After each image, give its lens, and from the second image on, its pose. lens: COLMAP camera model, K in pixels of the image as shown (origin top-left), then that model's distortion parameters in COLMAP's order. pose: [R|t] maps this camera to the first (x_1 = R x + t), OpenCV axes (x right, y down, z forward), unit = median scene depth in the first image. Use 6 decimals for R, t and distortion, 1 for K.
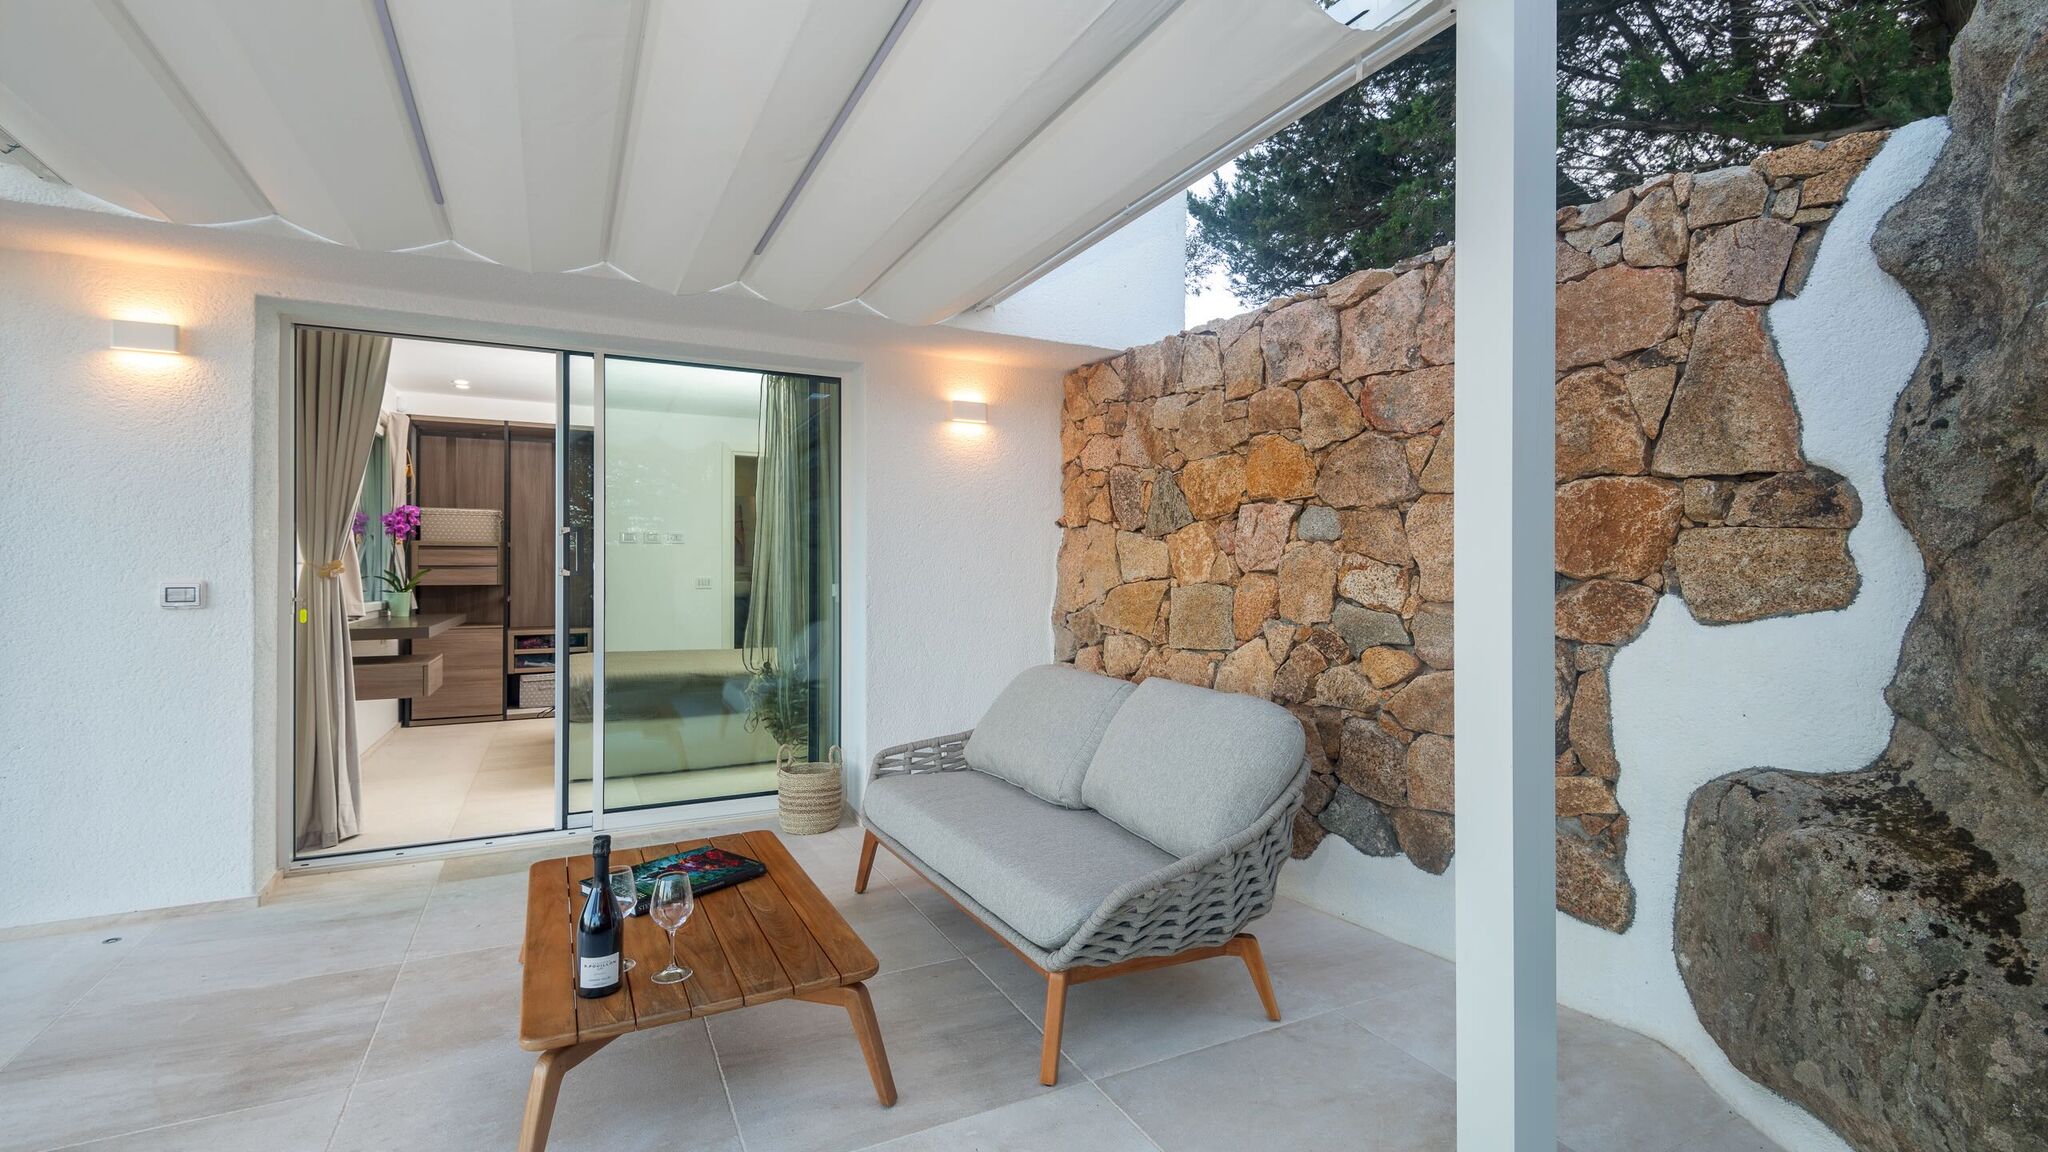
lens RADIAL K [[913.2, 0, 1024.0], [0, 913.2, 576.0], [0, 0, 1]] dist [0.000440, -0.000135]
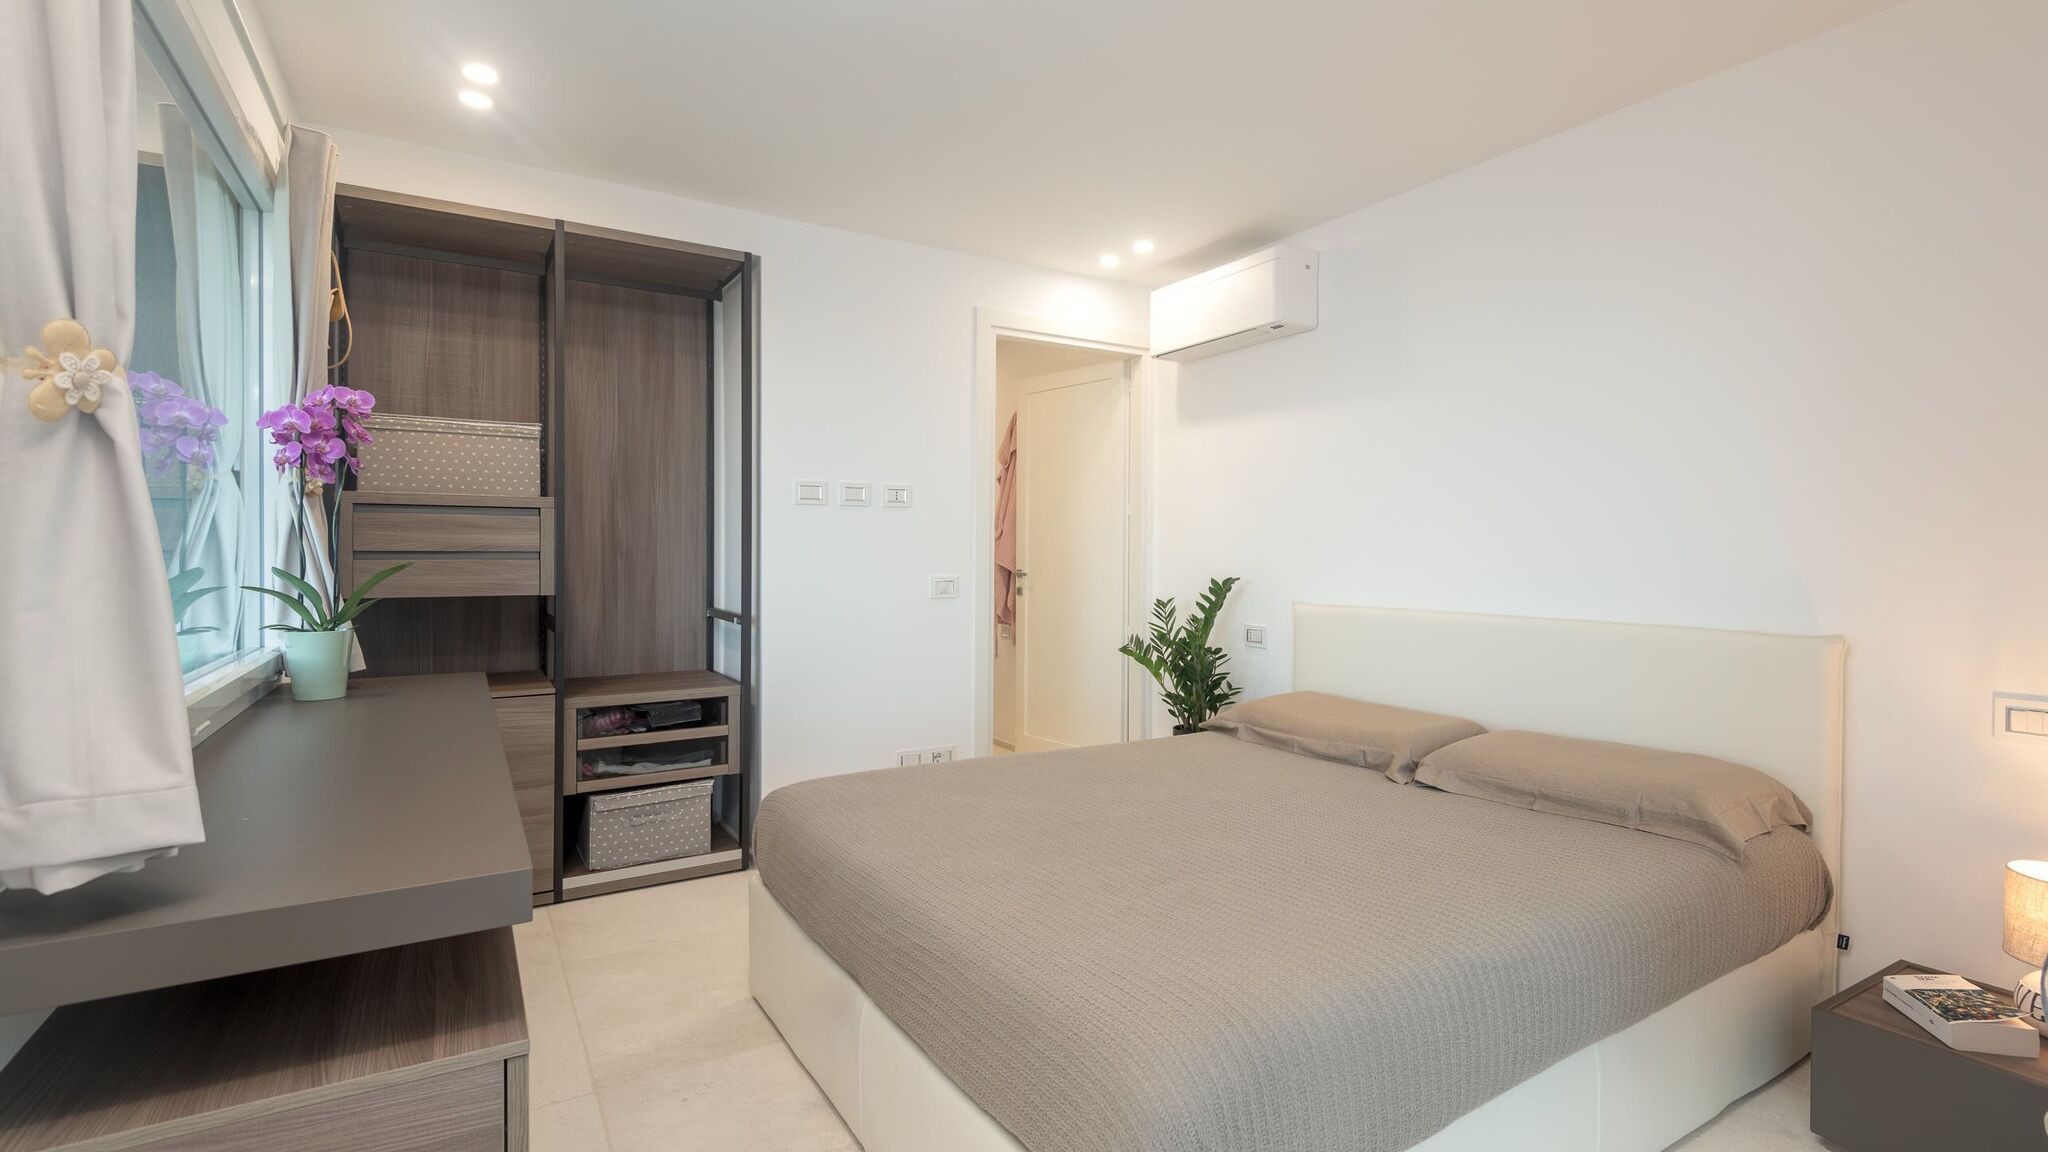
lens RADIAL K [[945.9, 0, 1024.0], [0, 945.9, 576.0], [0, 0, 1]] dist [-0.002815, -0.001156]
pose [[0.998082, 0.002671, 0.061855, -0.372502], [-0.003303, 0.999943, 0.010115, -0.004285], [-0.061825, -0.010300, 0.998034, 0.533074]]
